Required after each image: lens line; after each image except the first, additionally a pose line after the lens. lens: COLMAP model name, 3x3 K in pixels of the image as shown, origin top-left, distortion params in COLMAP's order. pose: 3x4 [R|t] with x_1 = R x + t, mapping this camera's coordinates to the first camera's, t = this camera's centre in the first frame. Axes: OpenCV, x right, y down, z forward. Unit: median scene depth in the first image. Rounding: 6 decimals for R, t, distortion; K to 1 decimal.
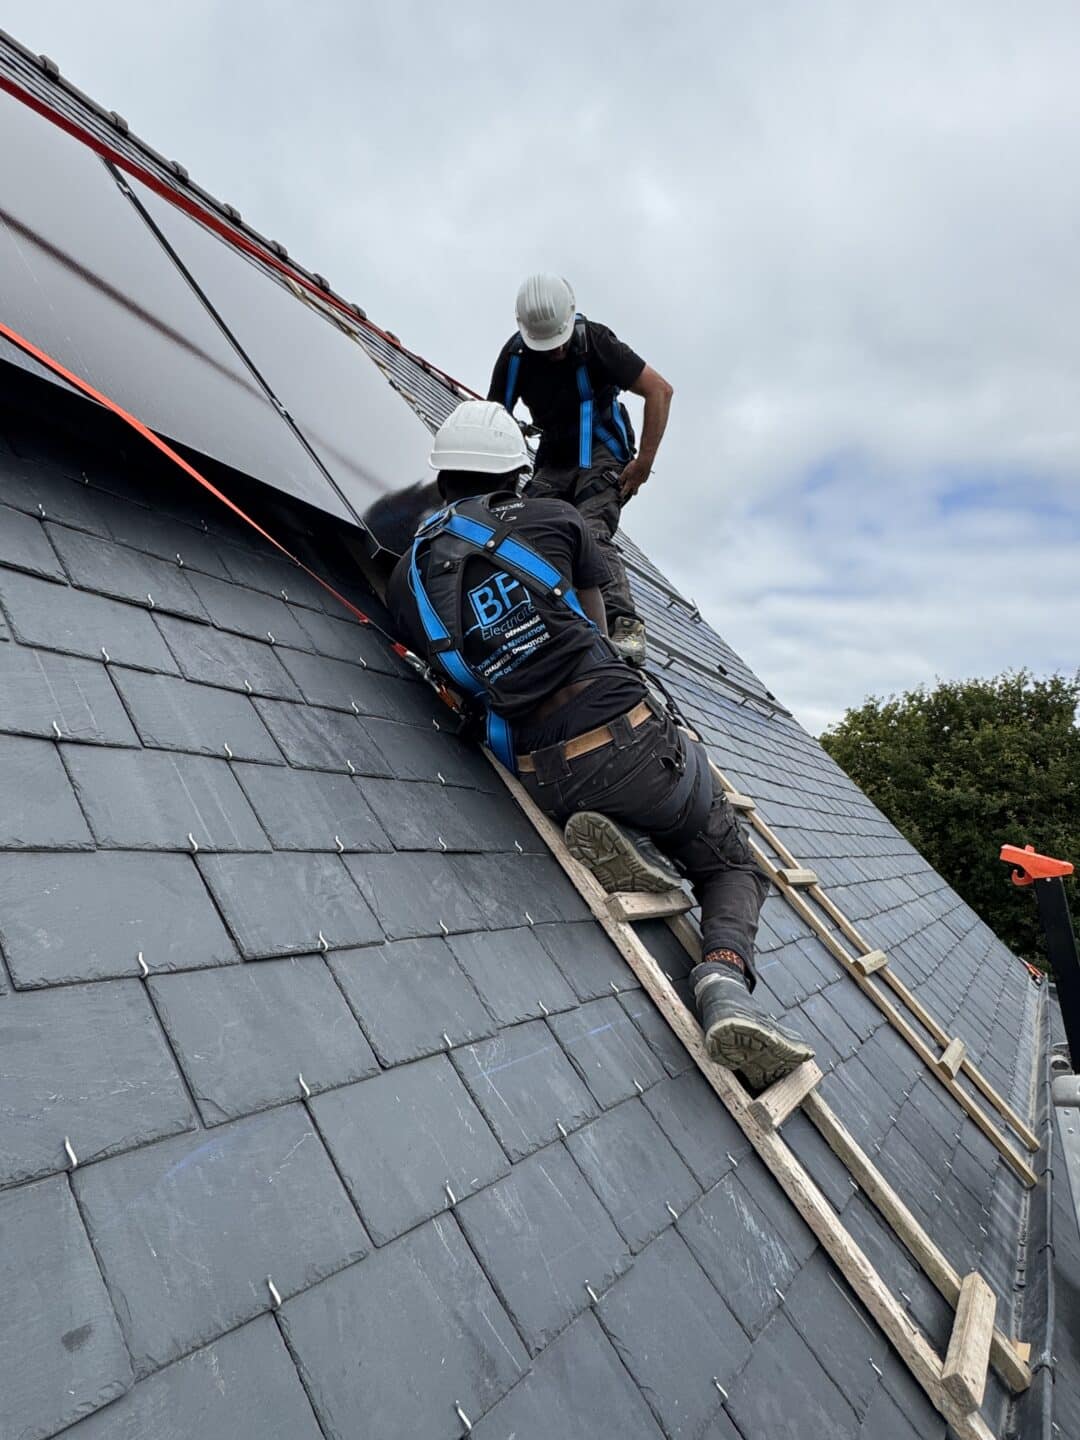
lens RADIAL K [[843.1, 0, 540.0], [0, 843.1, 720.0], [0, 0, 1]] dist [-0.001565, -0.000850]
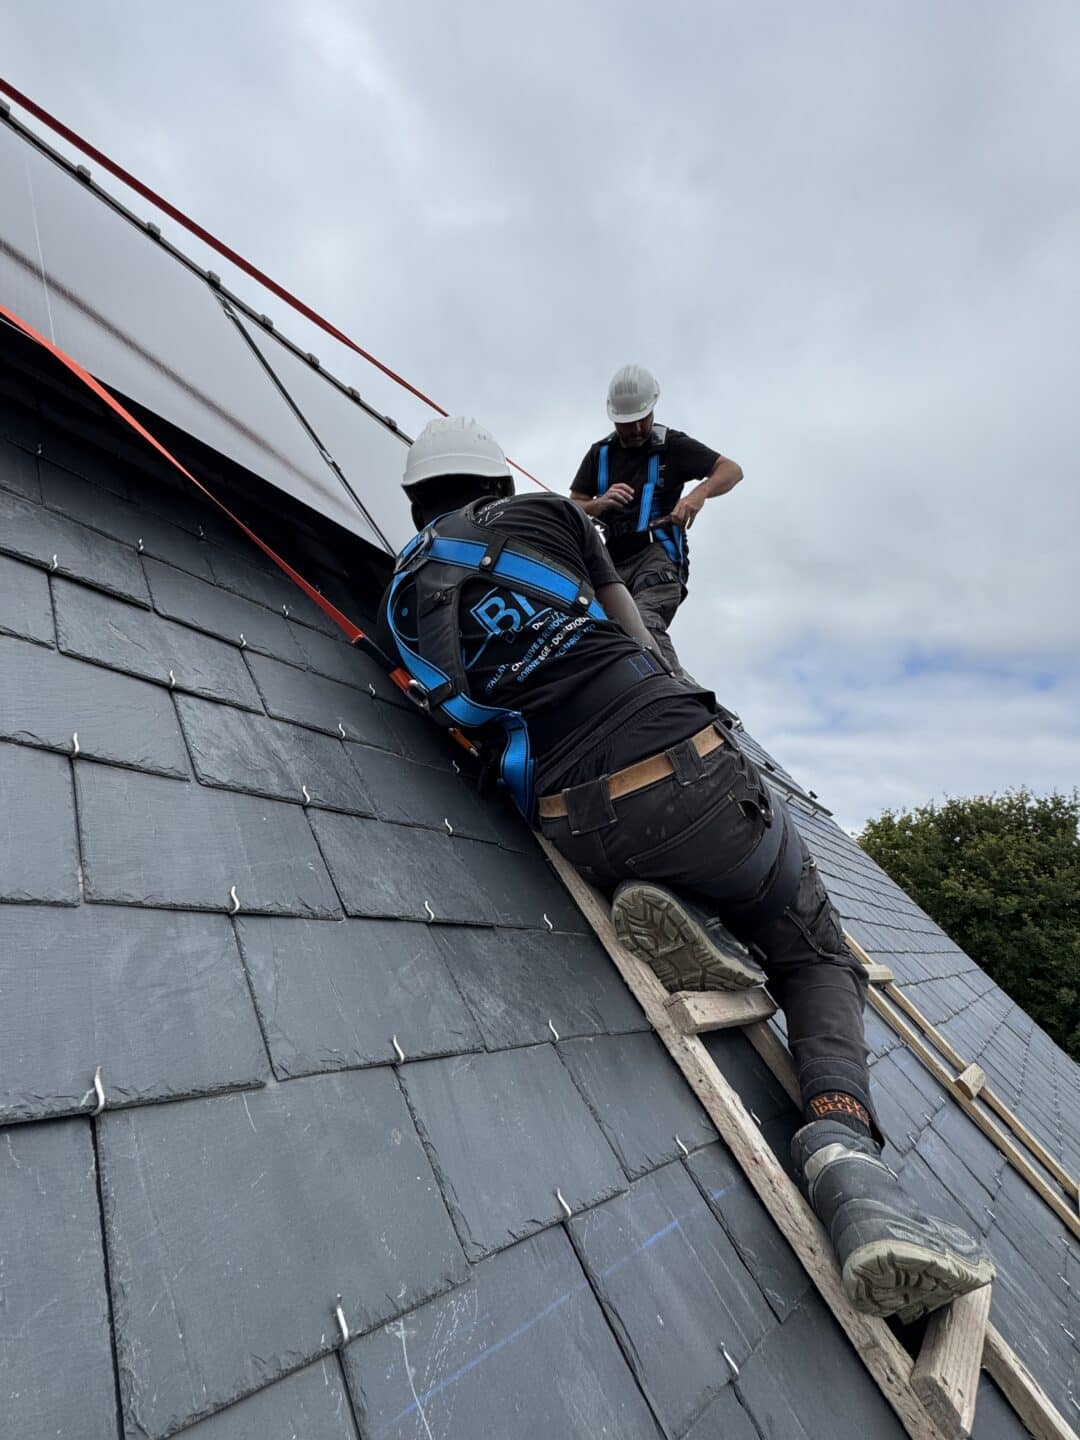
lens RADIAL K [[665.7, 0, 538.9], [0, 665.7, 702.7], [0, 0, 1]] dist [-0.001767, 0.000056]
pose [[0.994874, 0.002446, -0.101097, 0.027312], [-0.020704, 0.983458, -0.179948, 0.067510], [0.098985, 0.181118, 0.978467, 0.396235]]
